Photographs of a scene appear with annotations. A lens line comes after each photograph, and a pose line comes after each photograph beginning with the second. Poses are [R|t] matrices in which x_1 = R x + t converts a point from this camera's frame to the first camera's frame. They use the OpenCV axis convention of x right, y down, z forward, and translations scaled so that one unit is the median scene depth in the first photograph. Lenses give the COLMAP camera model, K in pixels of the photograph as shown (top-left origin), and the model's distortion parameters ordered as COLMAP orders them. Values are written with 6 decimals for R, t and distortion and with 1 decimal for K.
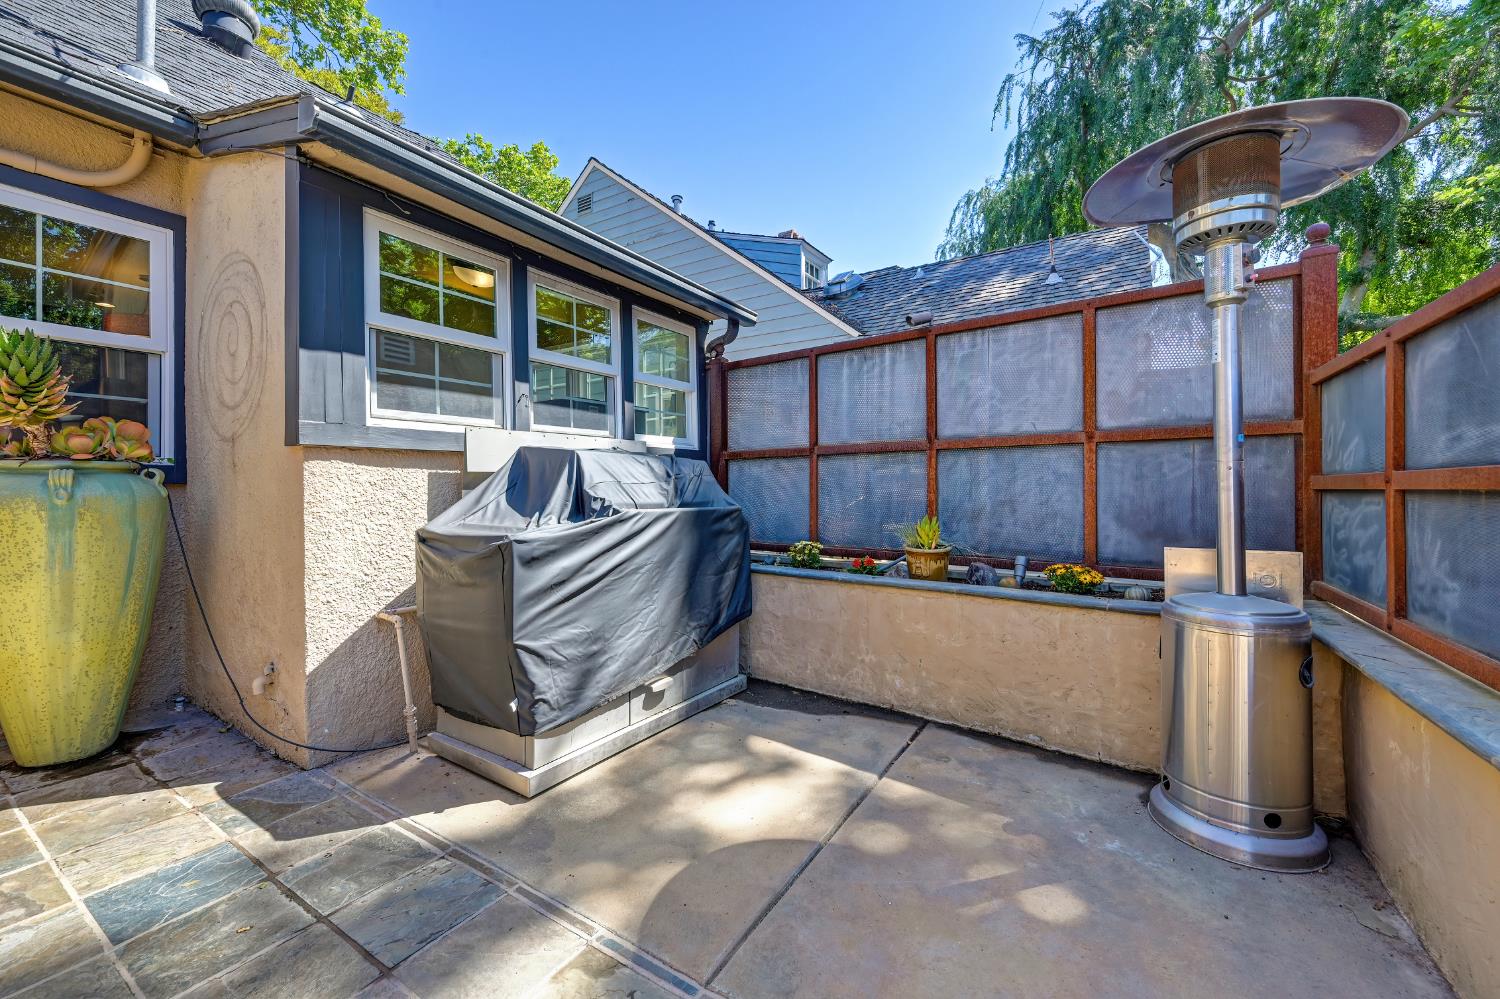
lens RADIAL K [[601.8, 0, 753.2], [0, 601.8, 489.8], [0, 0, 1]] dist [-0.000633, -0.000008]
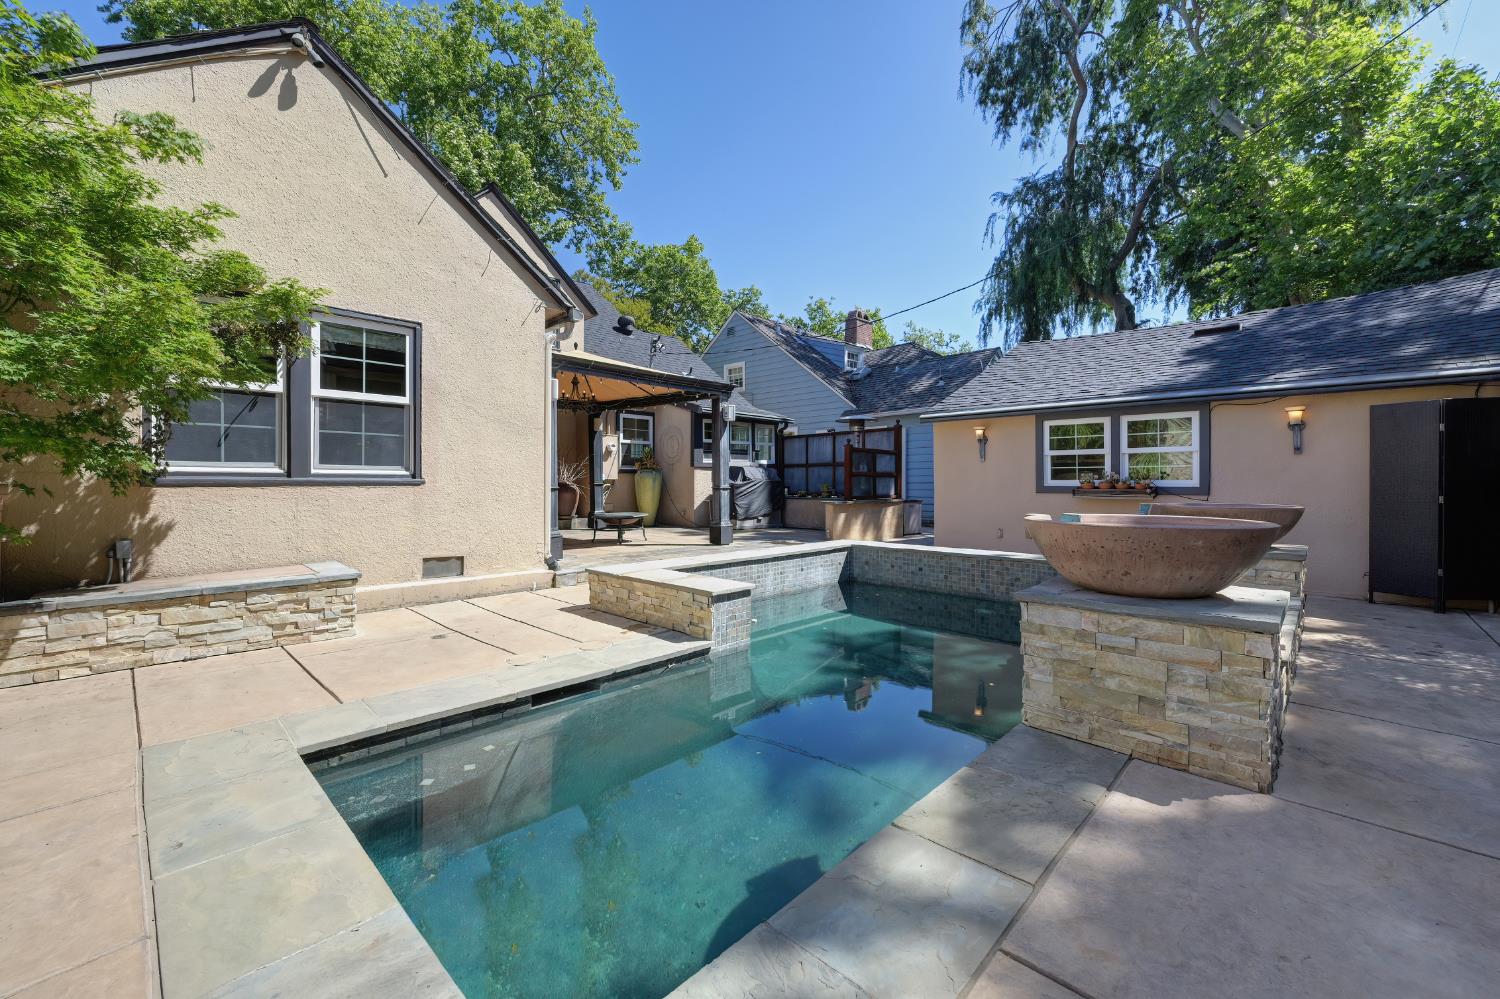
lens RADIAL K [[606.1, 0, 750.0], [0, 606.1, 484.1], [0, 0, 1]] dist [0.000984, 0.000117]
pose [[0.979949, 0.007482, -0.199109, 0.593778], [-0.007085, 0.999971, 0.002709, 0.047835], [0.199123, -0.001244, 0.979974, -3.094895]]
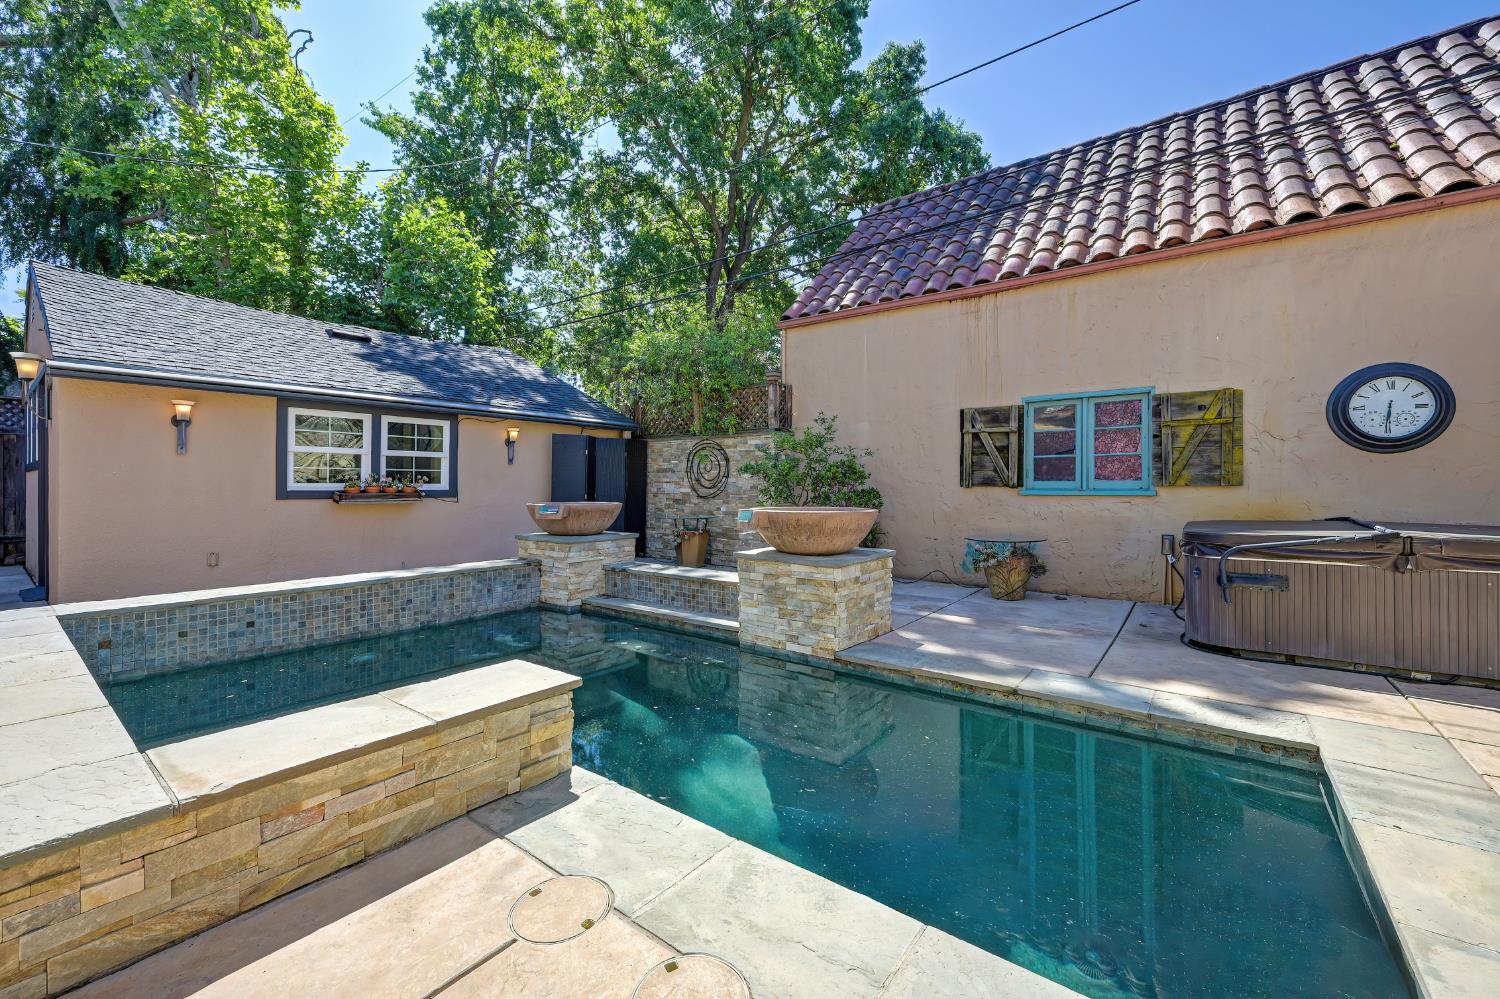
lens RADIAL K [[606.5, 0, 750.0], [0, 606.5, 499.5], [0, 0, 1]] dist [-0.000887, -0.000127]
pose [[0.109997, -0.015125, 0.993817, -0.487068], [-0.000210, 0.999884, 0.015241, 0.052006], [-0.993932, -0.001885, 0.109981, -2.099778]]
